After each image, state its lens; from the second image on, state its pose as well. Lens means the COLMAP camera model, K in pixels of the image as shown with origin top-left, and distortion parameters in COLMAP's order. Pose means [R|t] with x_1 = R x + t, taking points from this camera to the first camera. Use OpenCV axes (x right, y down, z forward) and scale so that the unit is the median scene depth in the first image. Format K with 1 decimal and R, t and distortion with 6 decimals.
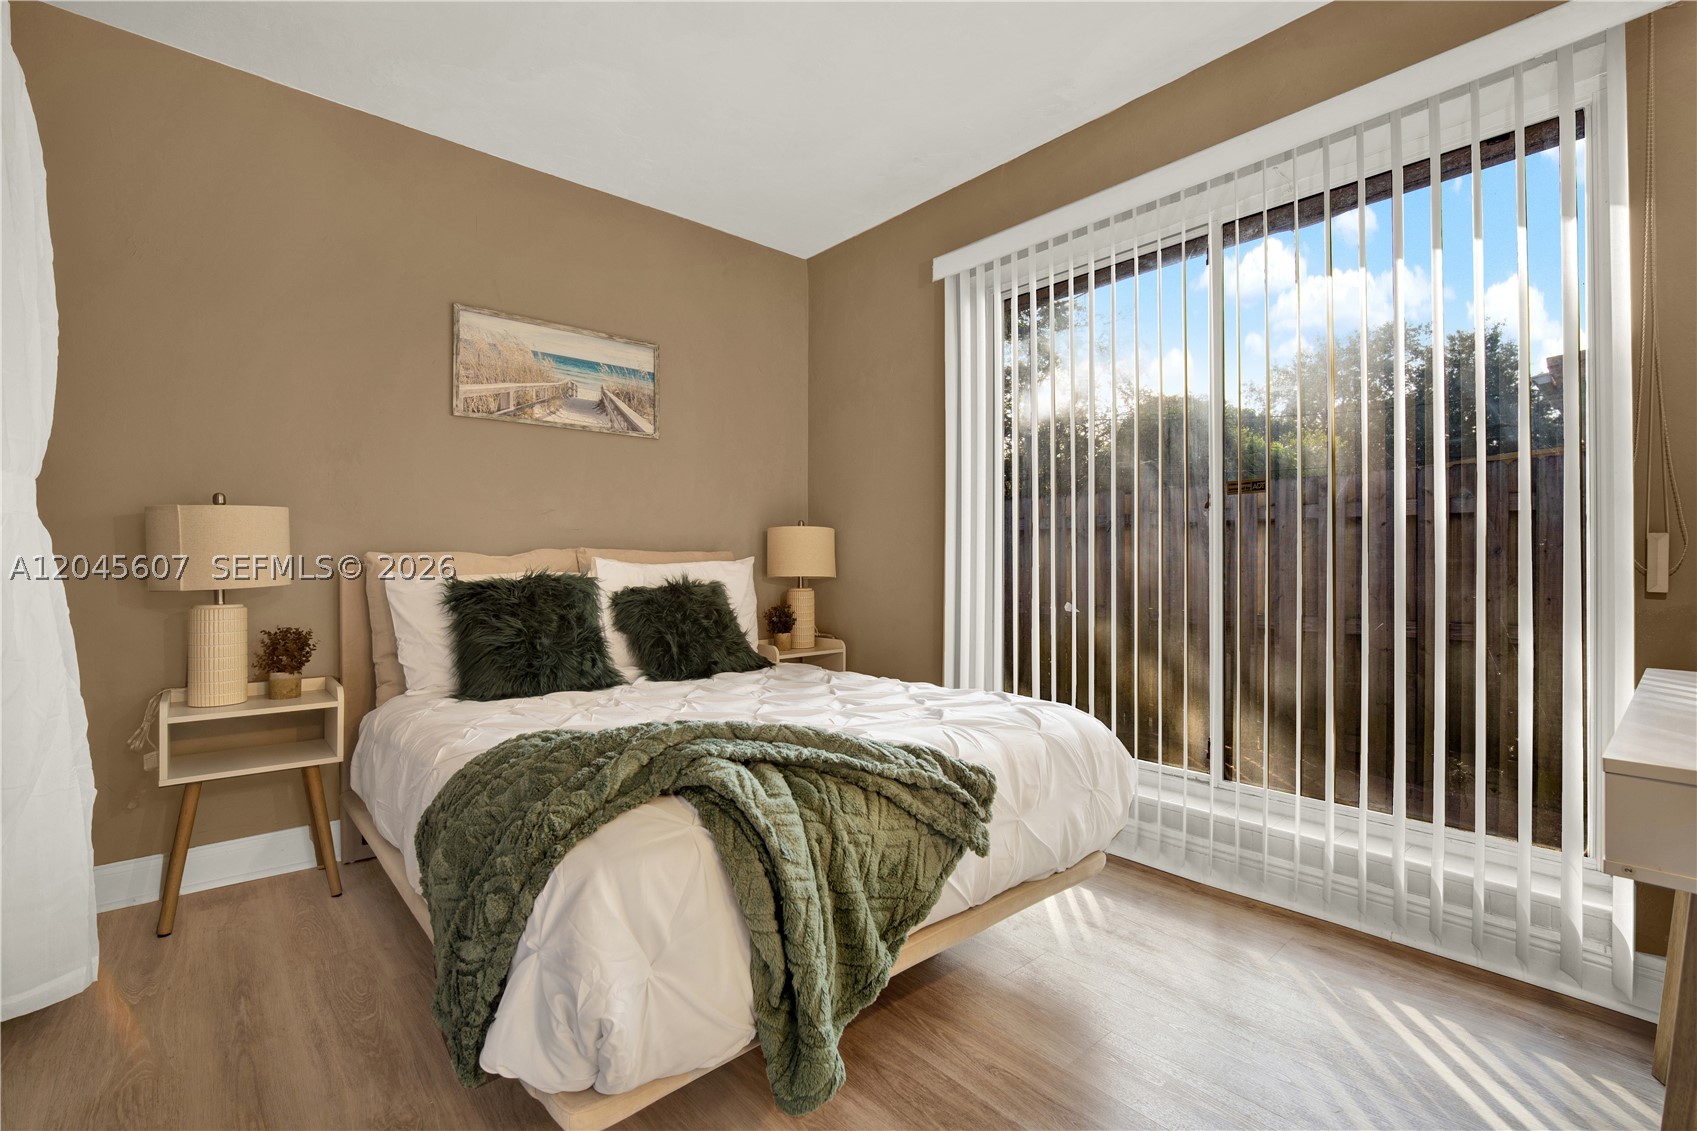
lens RADIAL K [[776.7, 0, 841.7], [0, 776.7, 575.4], [0, 0, 1]] dist [-0.003115, 0.001461]
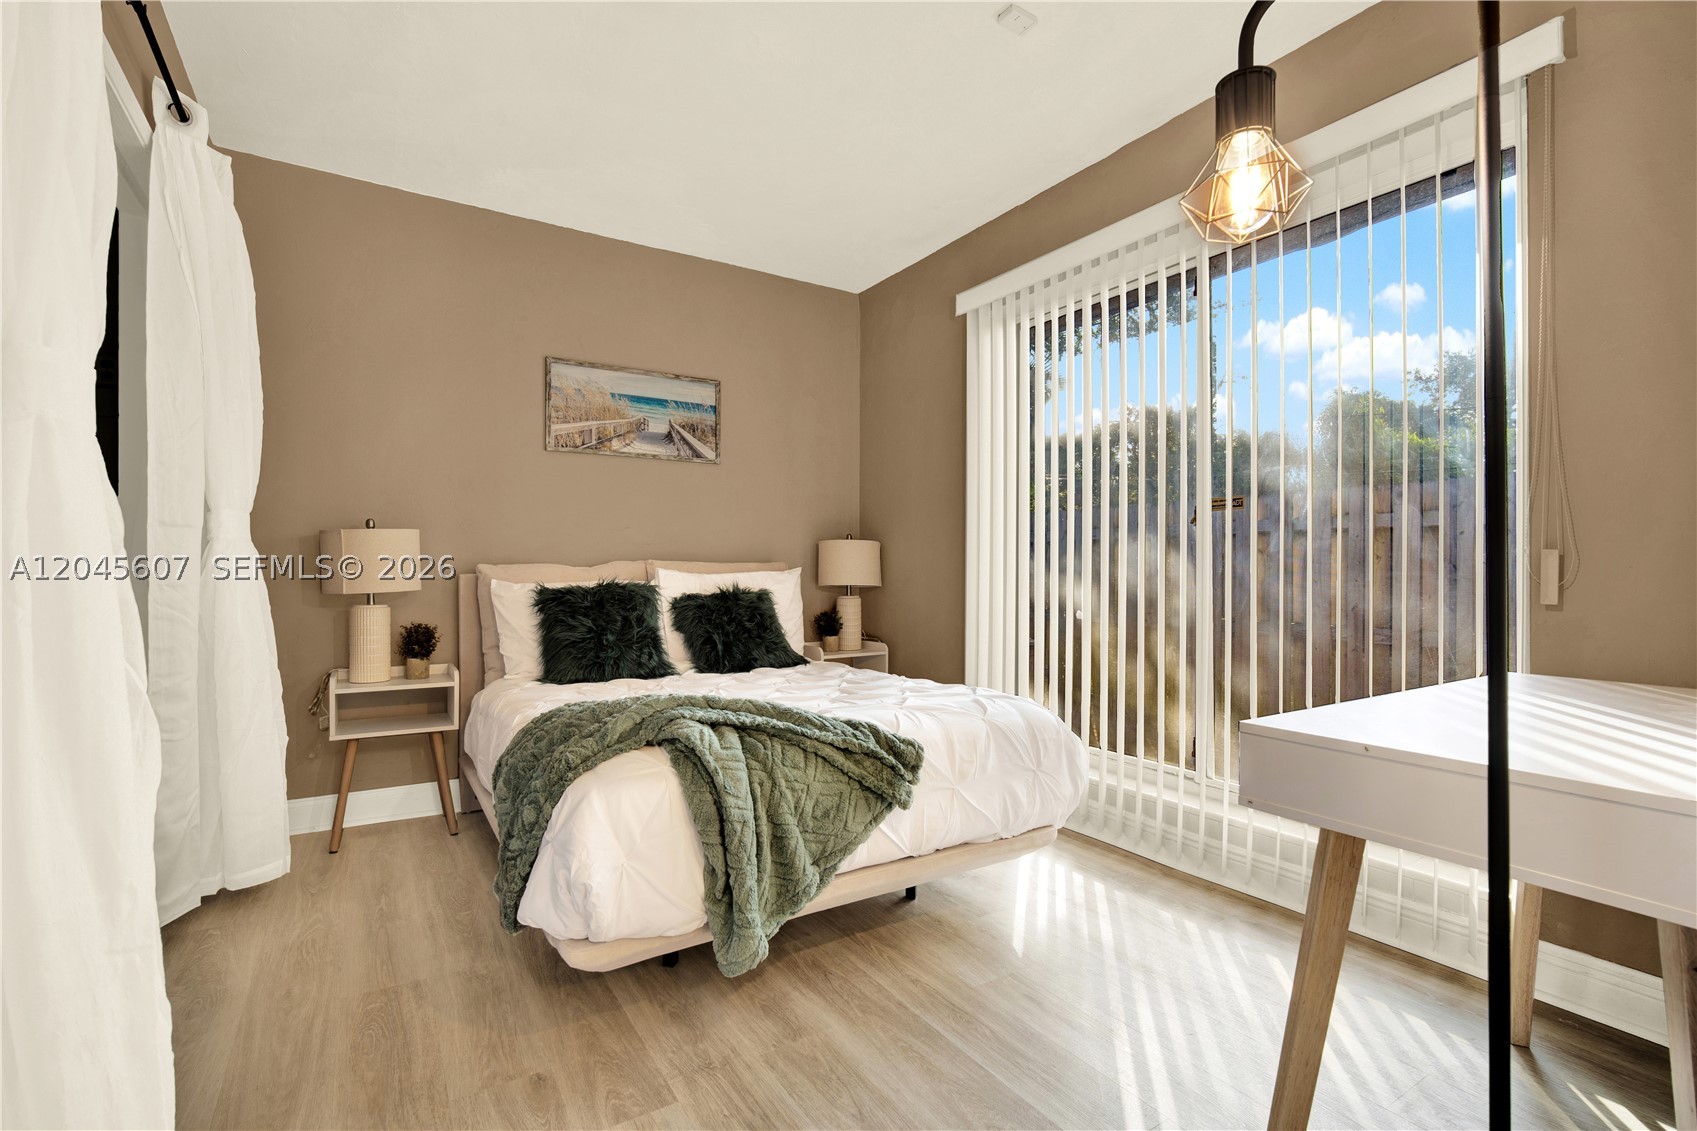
lens RADIAL K [[799.3, 0, 834.4], [0, 799.3, 592.1], [0, 0, 1]] dist [-0.000524, -0.000556]
pose [[0.986047, 0.006092, -0.166356, 0.155687], [-0.004188, 0.999922, 0.011793, -0.002557], [0.166415, -0.010931, 0.985995, -0.159868]]
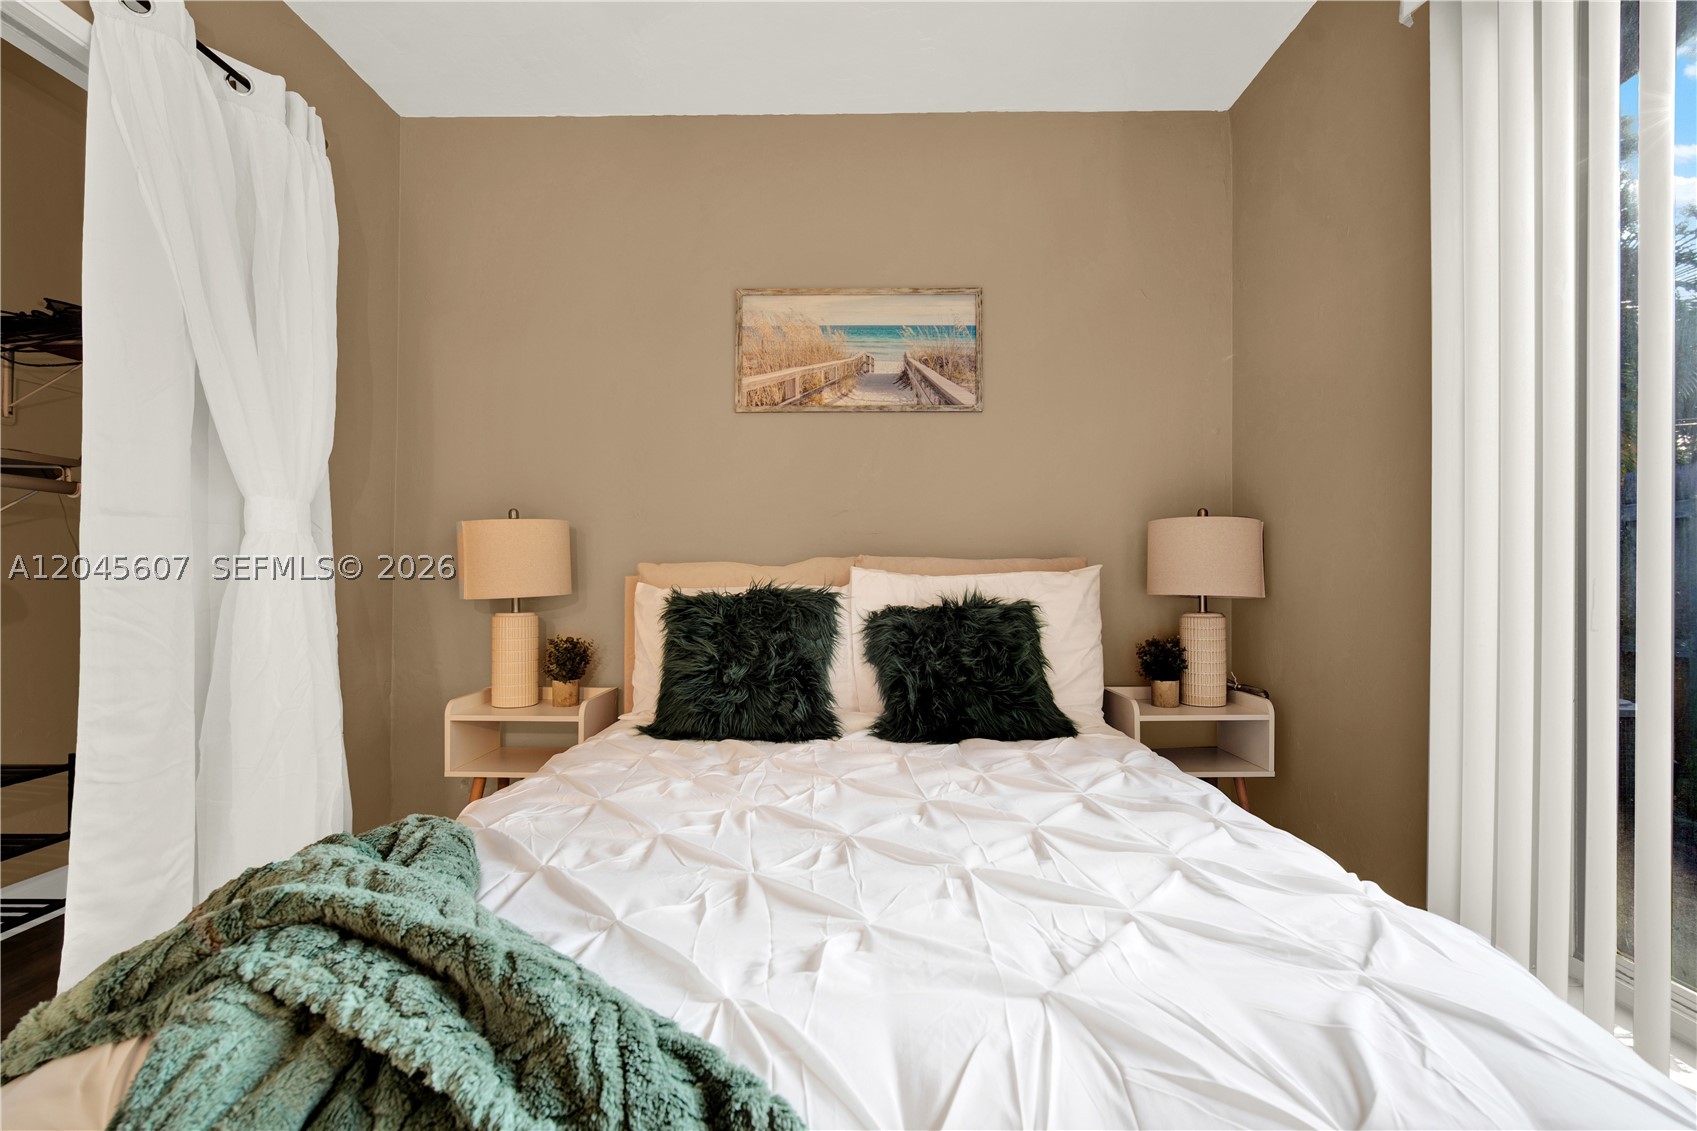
lens RADIAL K [[768.0, 0, 846.2], [0, 768.0, 571.9], [0, 0, 1]] dist [-0.002216, -0.000261]
pose [[0.741027, -0.001138, -0.671474, 0.210018], [-0.011436, 0.999832, -0.014315, -0.007509], [0.671378, 0.018287, 0.740890, 0.439478]]
